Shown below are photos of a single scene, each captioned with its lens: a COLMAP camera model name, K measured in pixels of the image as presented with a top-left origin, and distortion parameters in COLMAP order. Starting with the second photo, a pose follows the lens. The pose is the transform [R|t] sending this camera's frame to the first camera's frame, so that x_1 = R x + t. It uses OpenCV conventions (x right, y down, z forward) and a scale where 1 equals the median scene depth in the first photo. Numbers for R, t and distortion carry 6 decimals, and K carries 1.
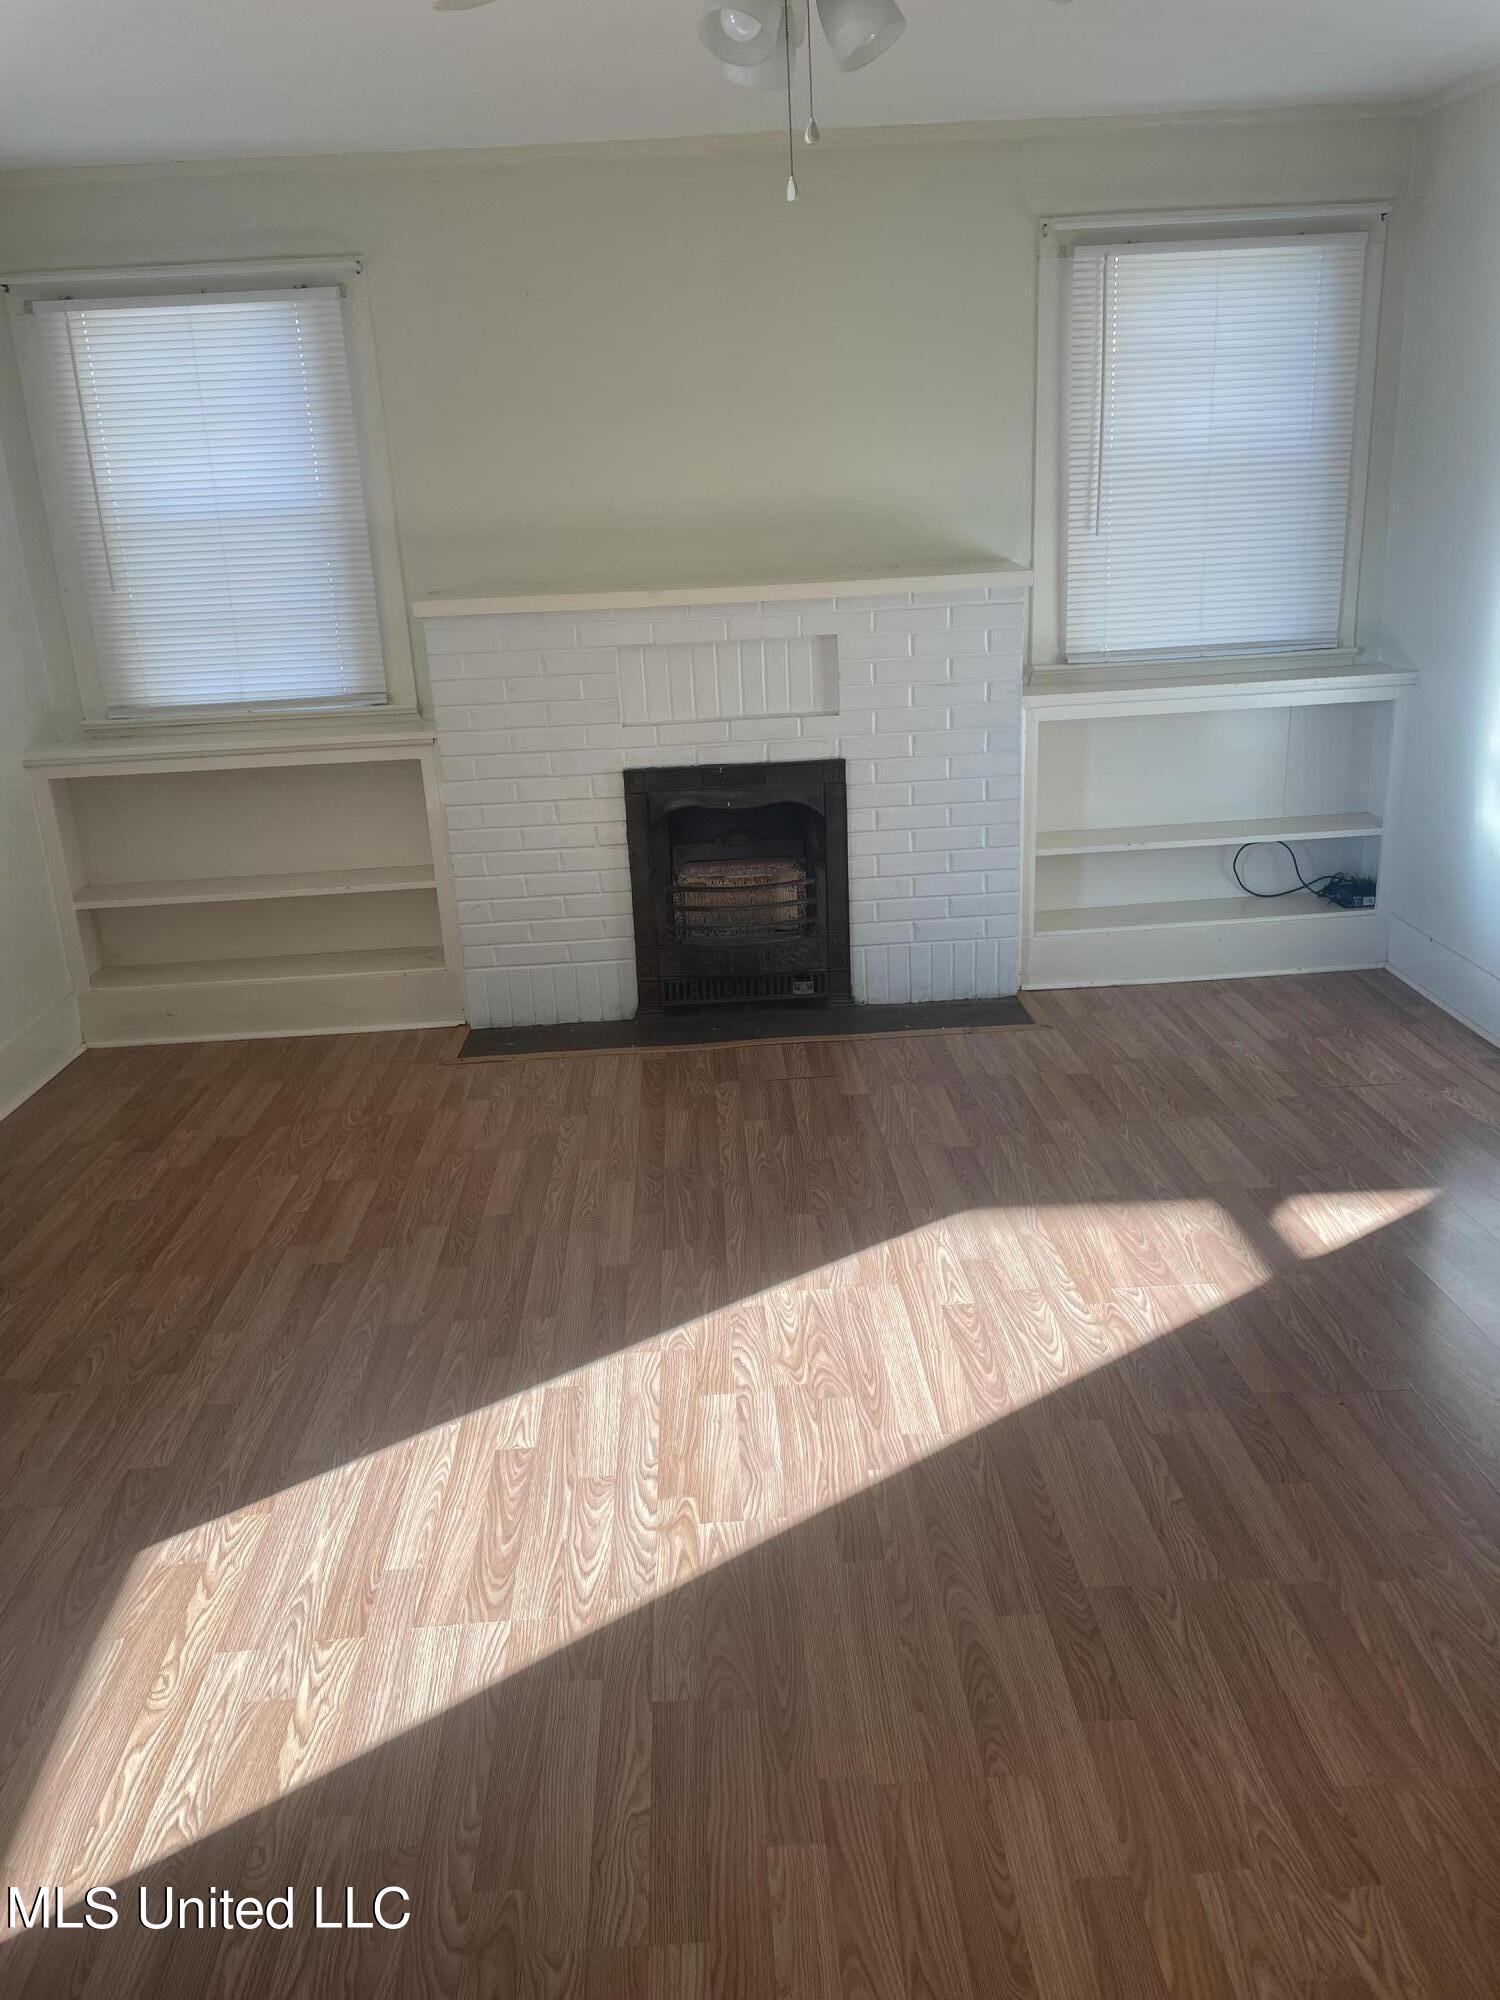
lens RADIAL K [[1513.3, 0, 743.0], [0, 1513.3, 982.2], [0, 0, 1]] dist [0.071946, -0.091917]
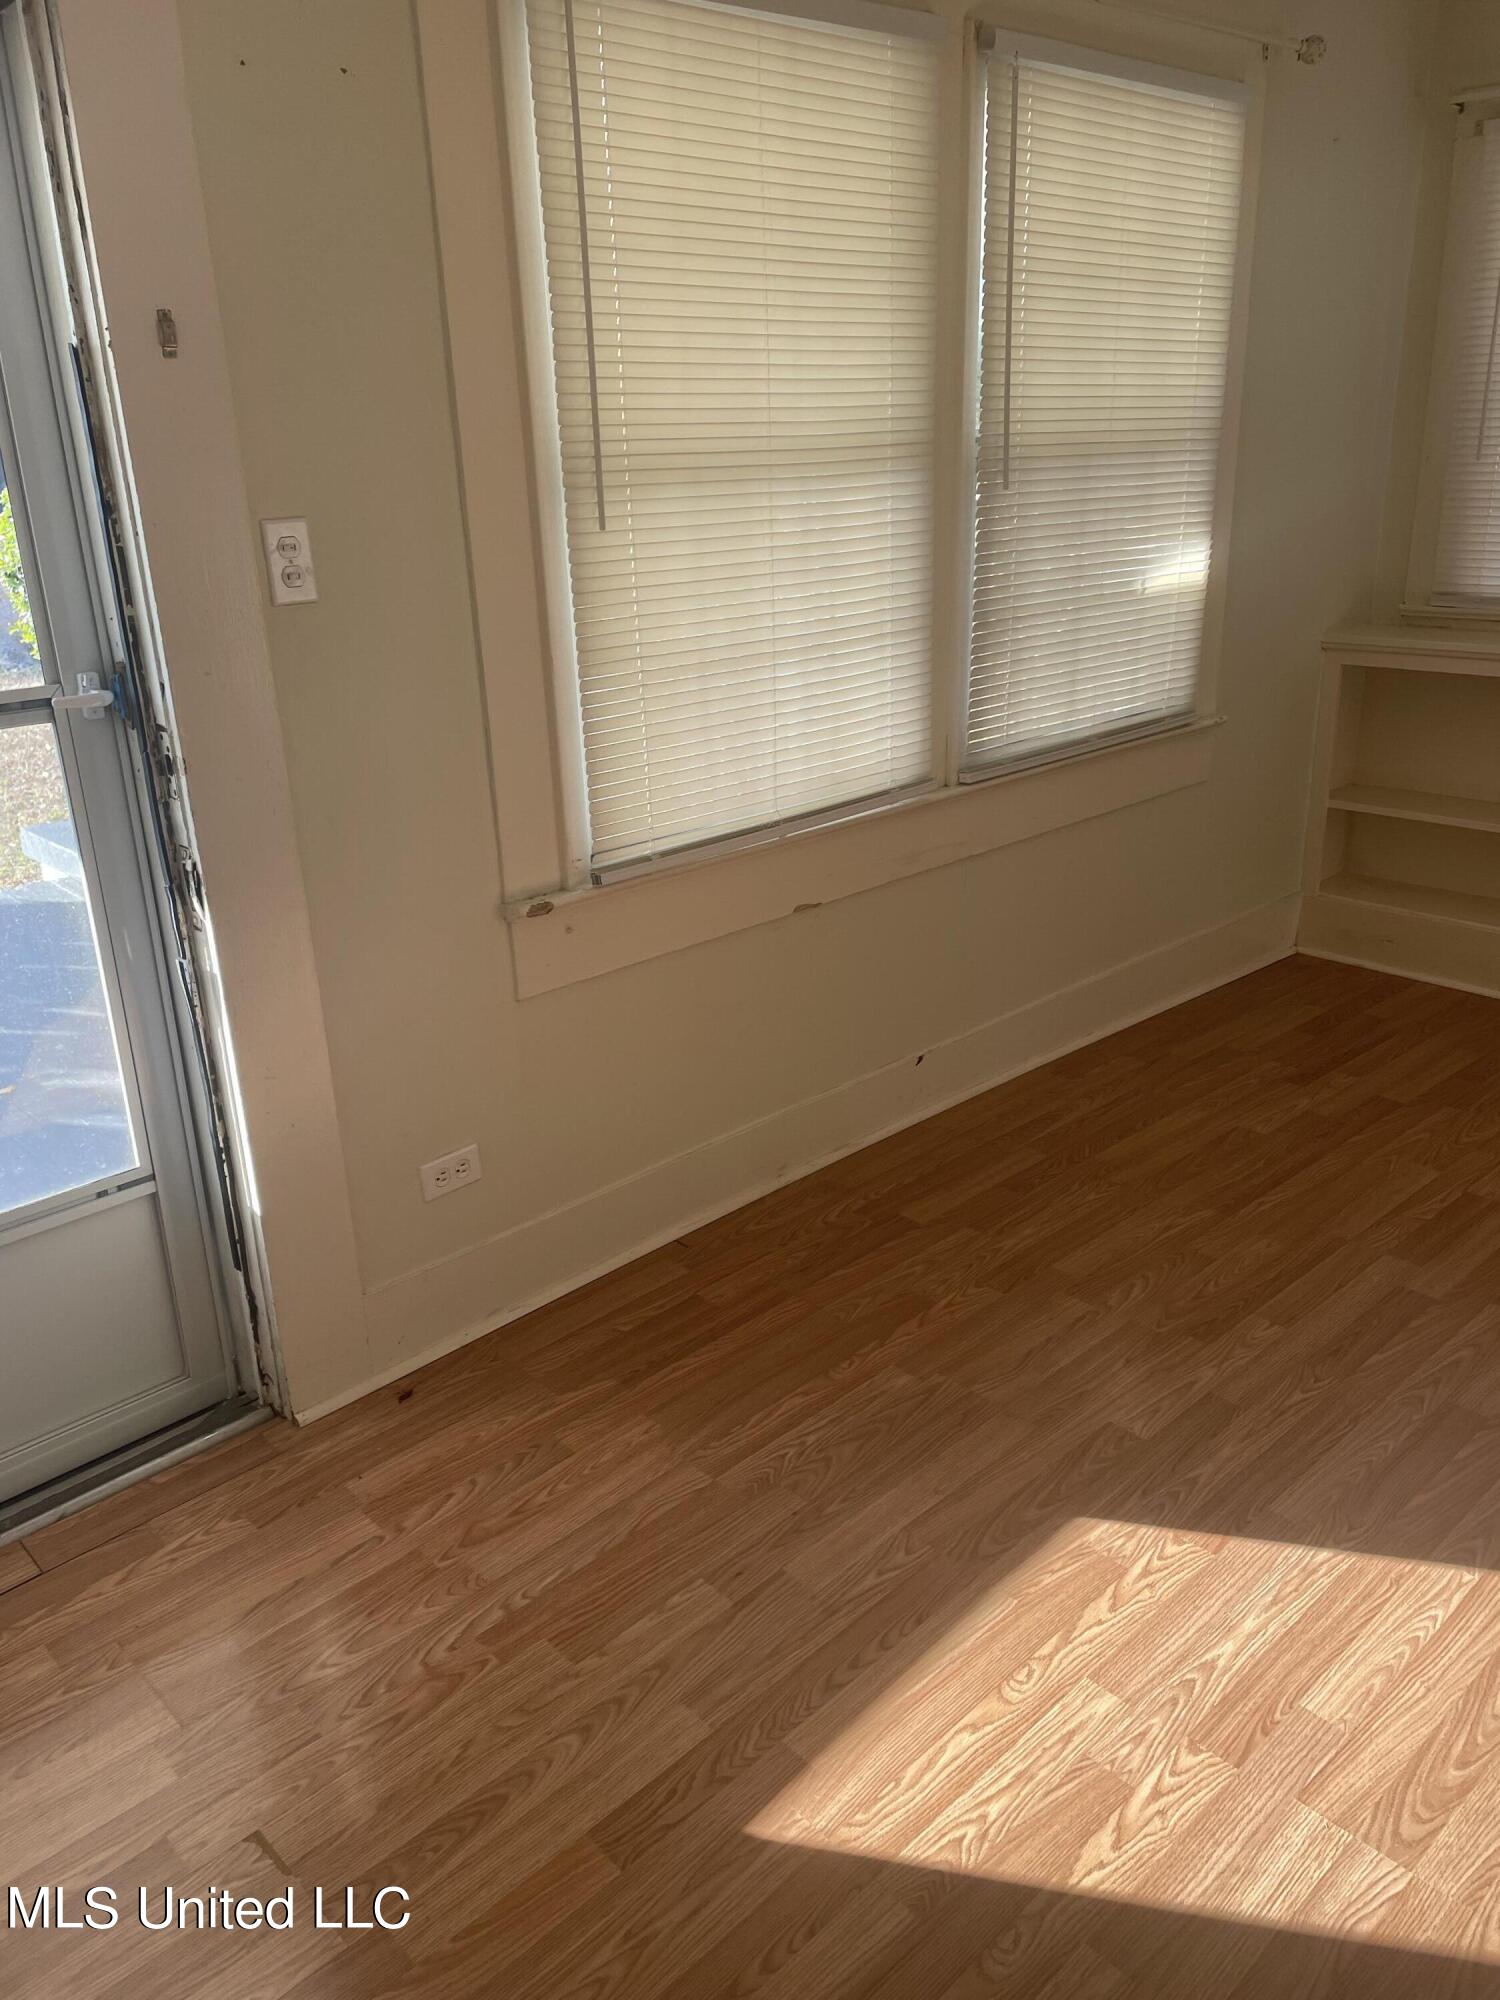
lens RADIAL K [[1513.3, 0, 750.6], [0, 1513.3, 1003.8], [0, 0, 1]] dist [0.071946, -0.091917]
pose [[0.658928, 0.298783, -0.690321, 0.026598], [-0.231817, 0.953721, 0.191513, -0.061717], [0.715594, 0.033835, 0.697696, 0.201197]]
